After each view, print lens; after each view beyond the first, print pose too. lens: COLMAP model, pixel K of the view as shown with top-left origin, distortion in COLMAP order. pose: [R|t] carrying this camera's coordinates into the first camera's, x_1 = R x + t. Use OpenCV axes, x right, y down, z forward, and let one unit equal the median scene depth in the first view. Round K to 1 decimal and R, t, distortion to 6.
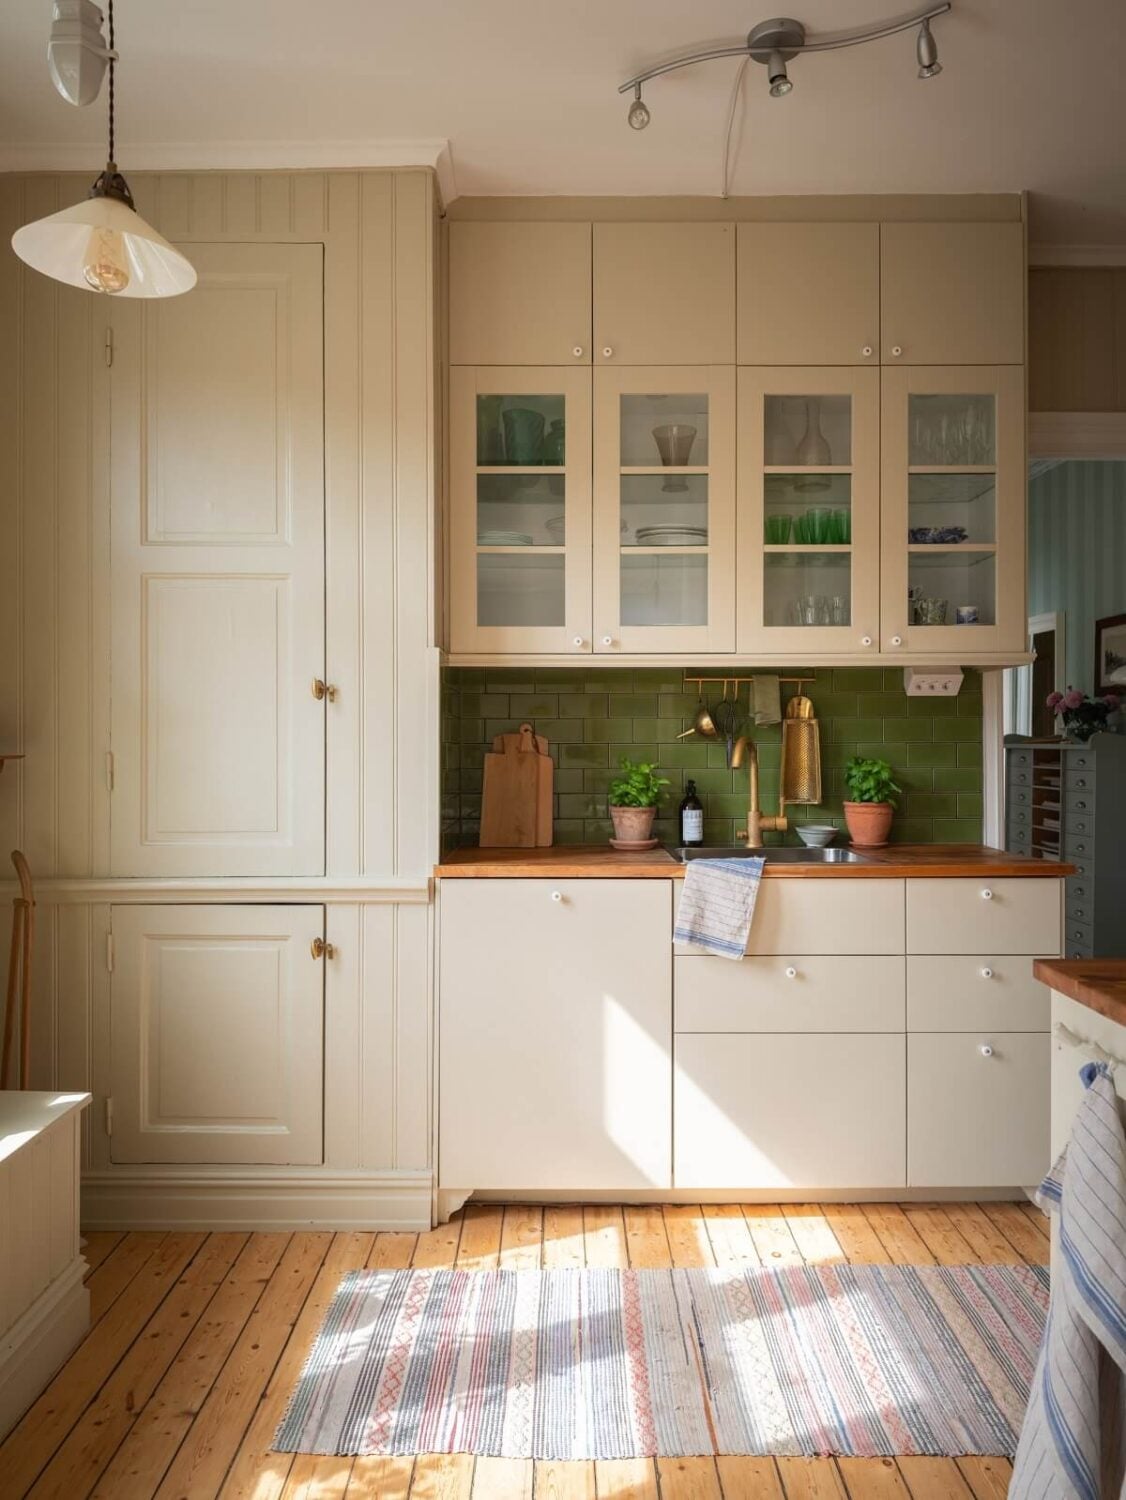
lens RADIAL K [[1084.9, 0, 593.2], [0, 1084.9, 748.0], [0, 0, 1]] dist [0.043569, -0.058595]
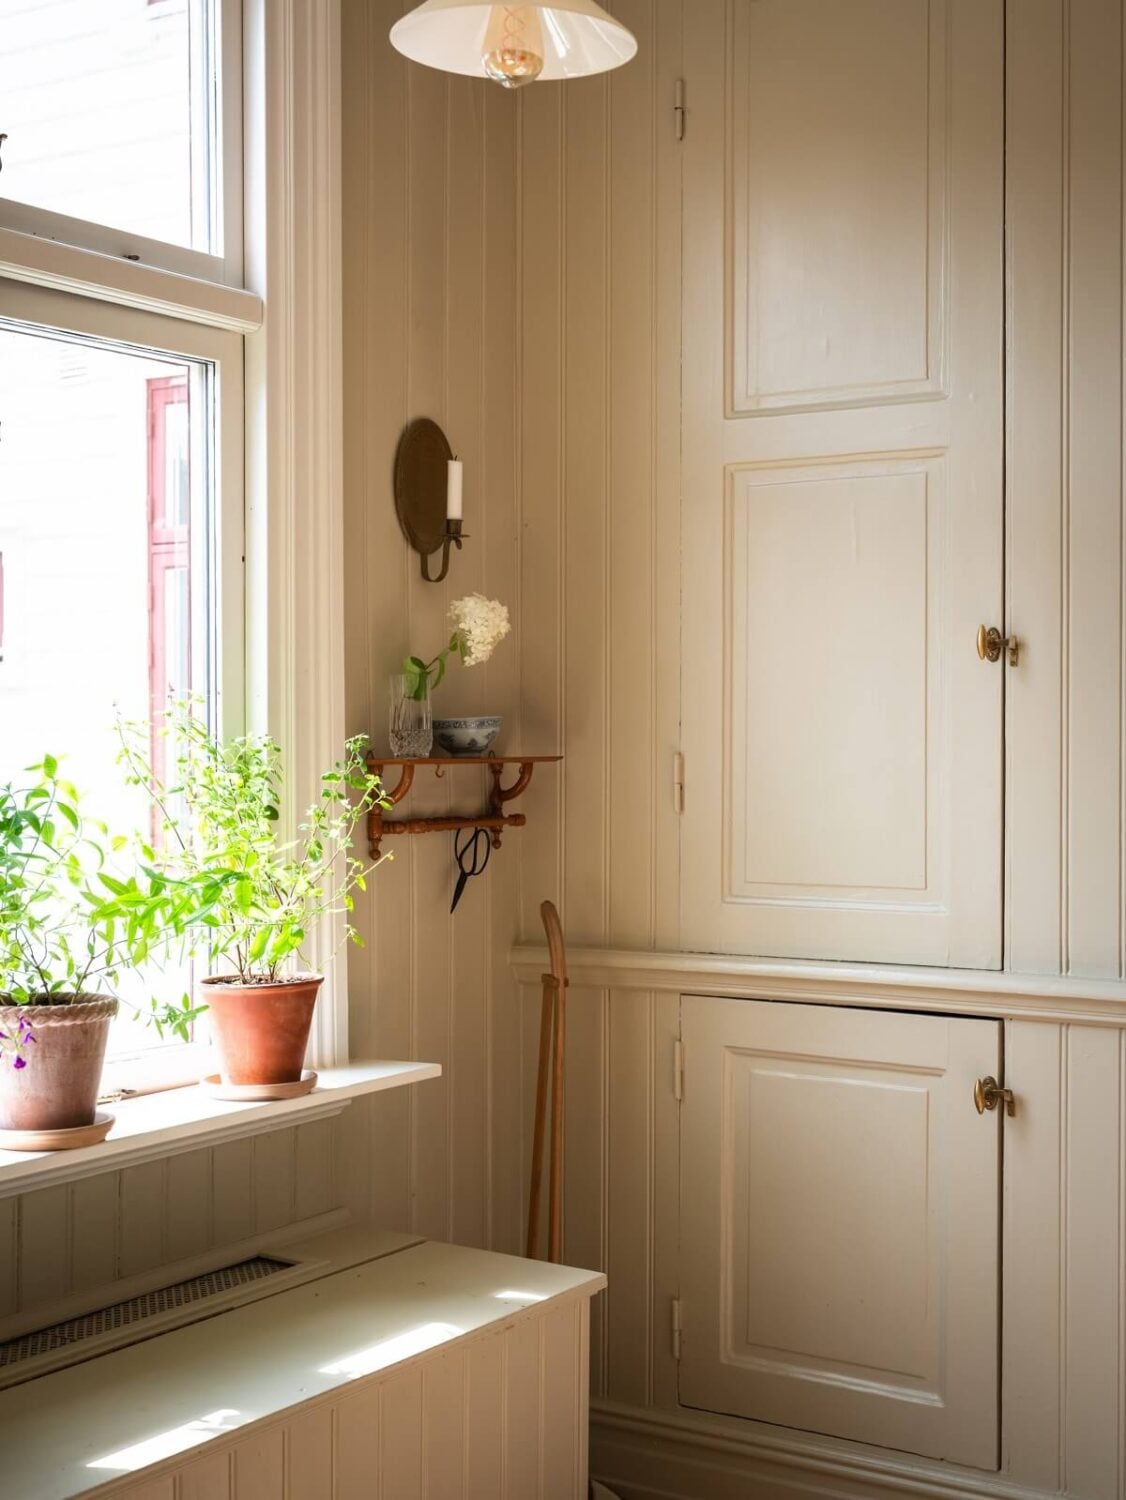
lens RADIAL K [[2101.8, 0, 560.0], [0, 2101.8, 743.1], [0, 0, 1]] dist [-0.014298, 0.000000]
pose [[0.834352, 0.002696, -0.551226, 0.166545], [-0.003808, 0.999992, -0.000874, 0.000092], [0.551219, 0.002829, 0.834356, -0.047867]]
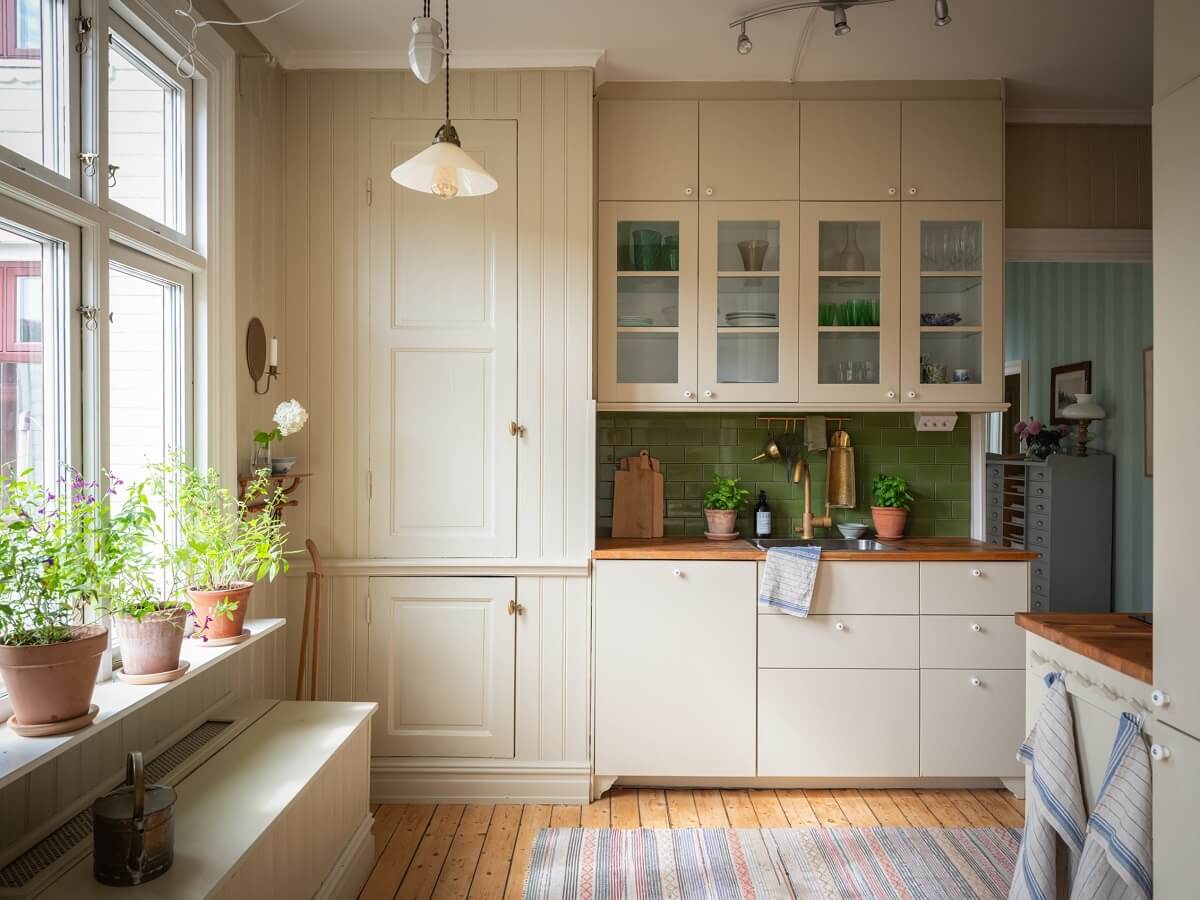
lens RADIAL K [[867.9, 0, 643.9], [0, 867.9, 452.1], [0, 0, 1]] dist [0.043569, -0.058595]
pose [[0.999984, 0.004289, -0.003715, -0.073516], [-0.004302, 0.999984, -0.003591, -0.019054], [0.003699, 0.003607, 0.999987, -0.152814]]
